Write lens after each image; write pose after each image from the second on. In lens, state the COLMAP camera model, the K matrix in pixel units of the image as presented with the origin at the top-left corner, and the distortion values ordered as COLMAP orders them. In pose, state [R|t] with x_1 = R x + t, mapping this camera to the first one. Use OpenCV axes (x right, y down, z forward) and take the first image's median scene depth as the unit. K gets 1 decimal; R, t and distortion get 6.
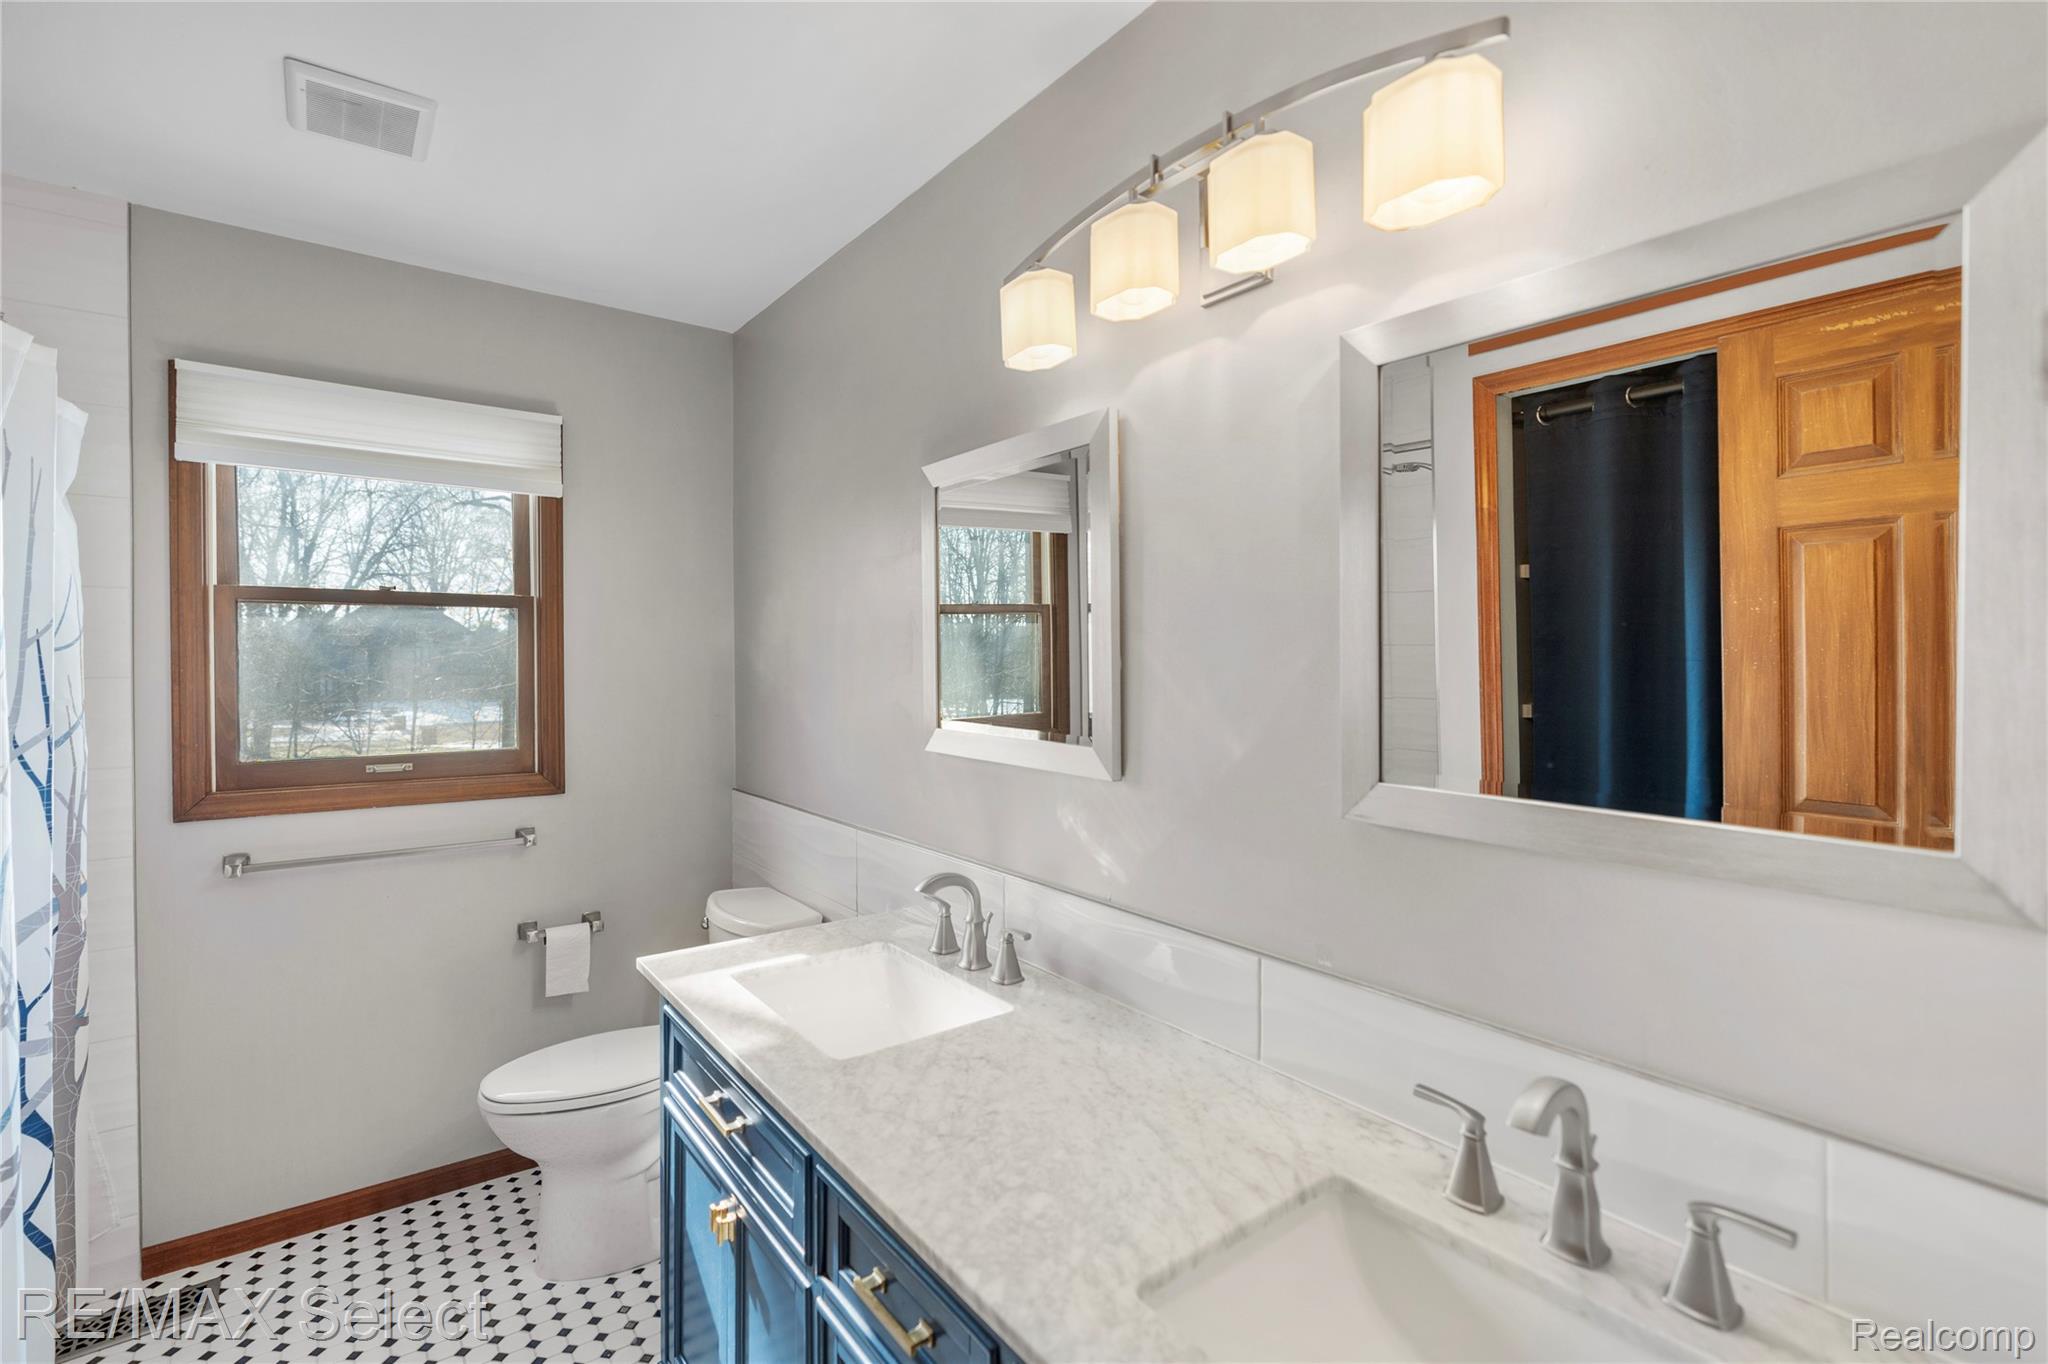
lens RADIAL K [[922.7, 0, 1023.6], [0, 922.7, 661.5], [0, 0, 1]] dist [-0.011734, 0.003855]
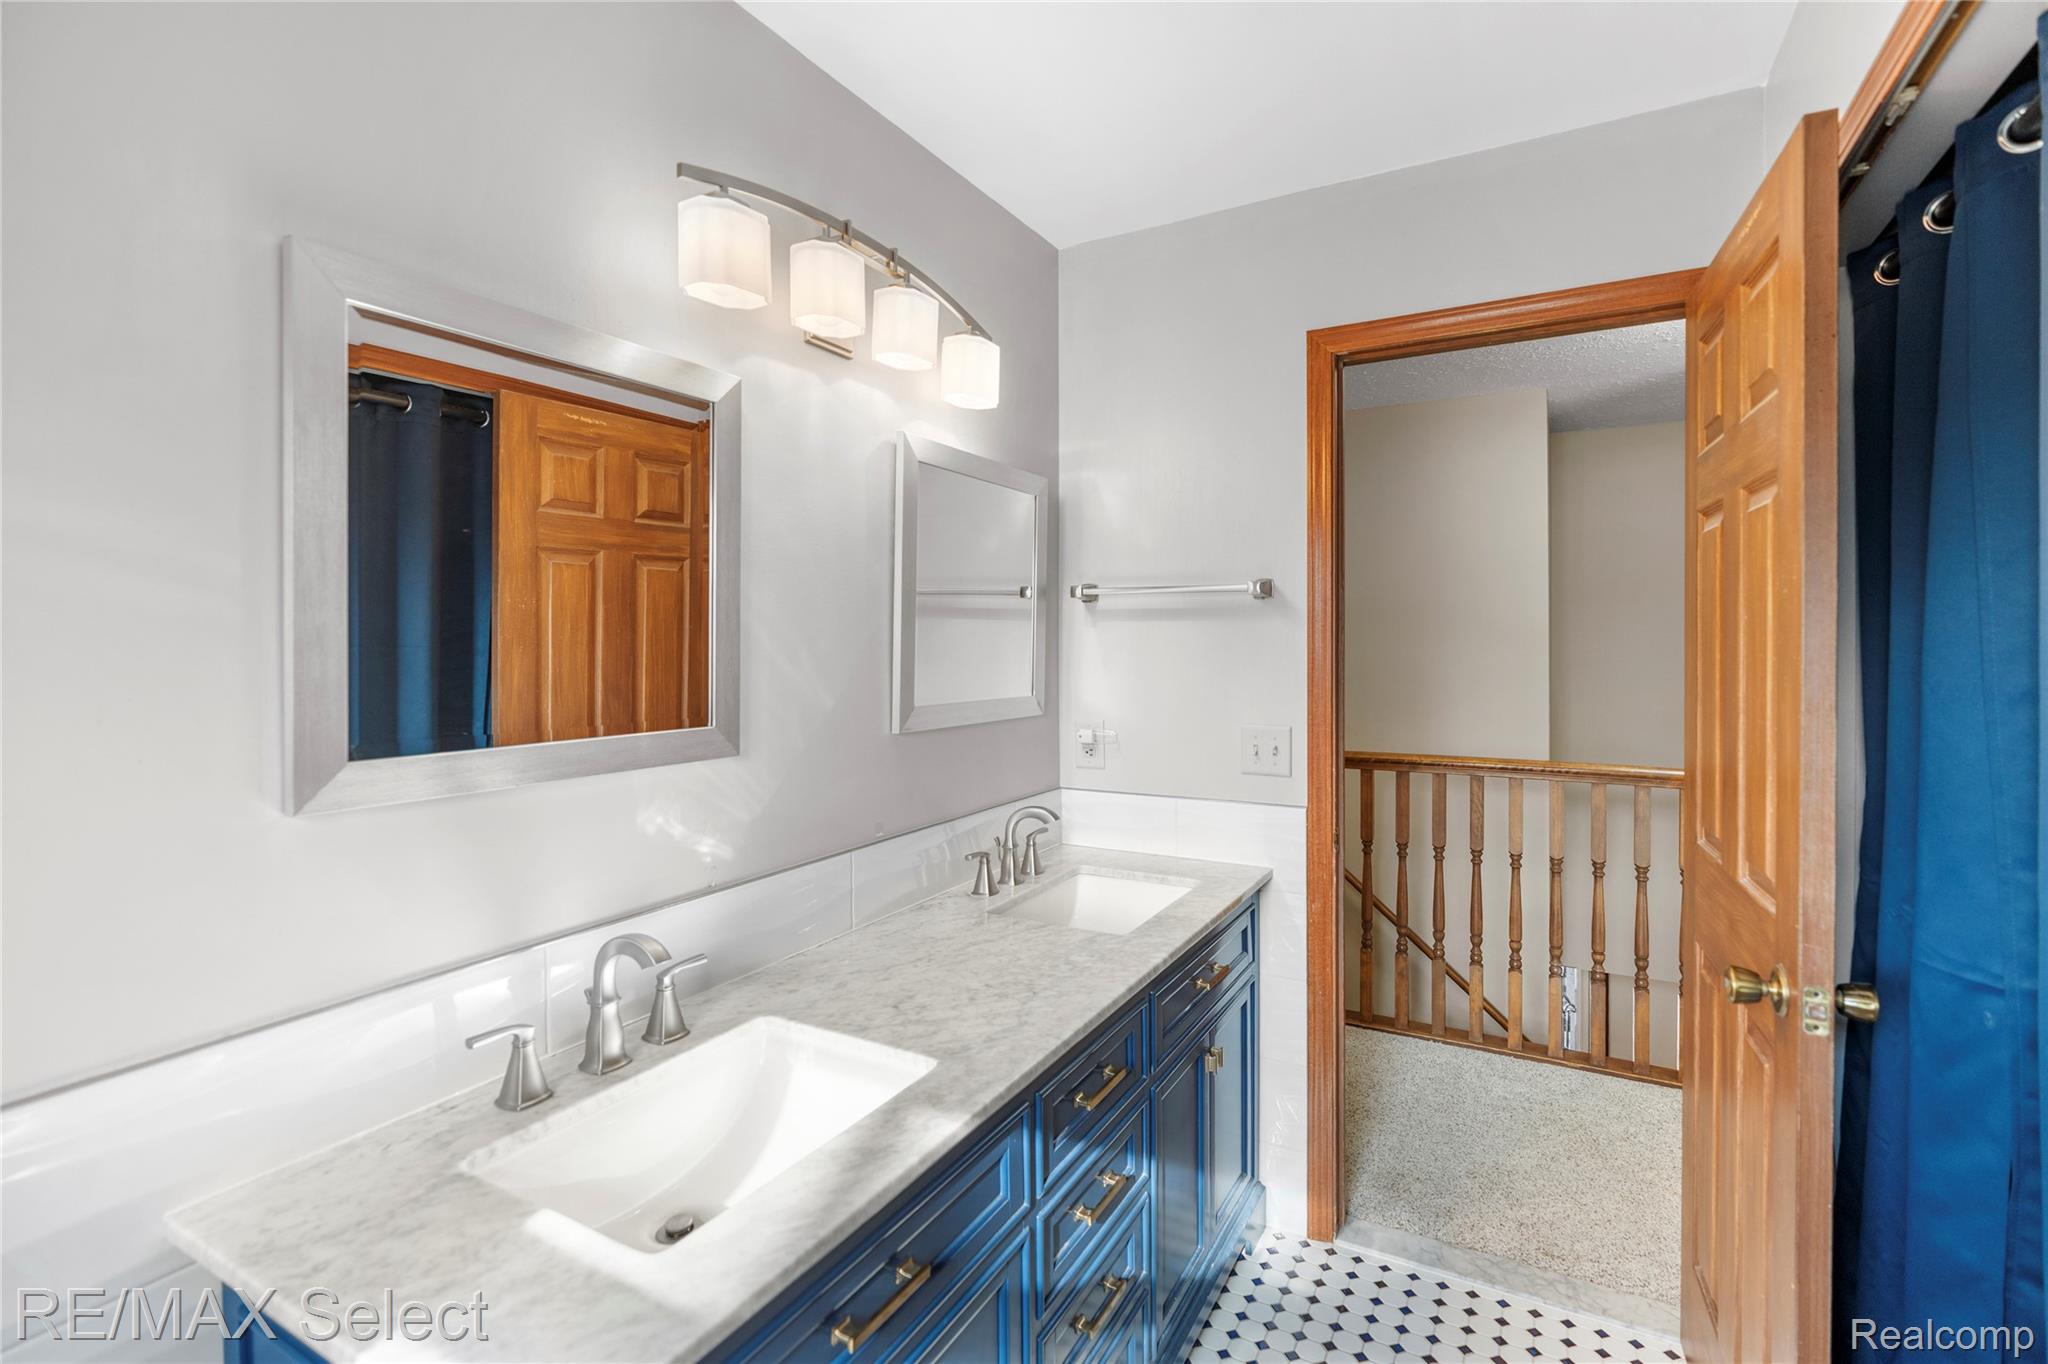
lens RADIAL K [[922.7, 0, 1042.4], [0, 922.7, 645.0], [0, 0, 1]] dist [-0.011734, 0.003855]
pose [[-0.408580, 0.004304, 0.912712, -1.104089], [0.011391, 0.999935, 0.000384, 0.017449], [-0.912651, 0.010553, -0.408603, 1.299605]]
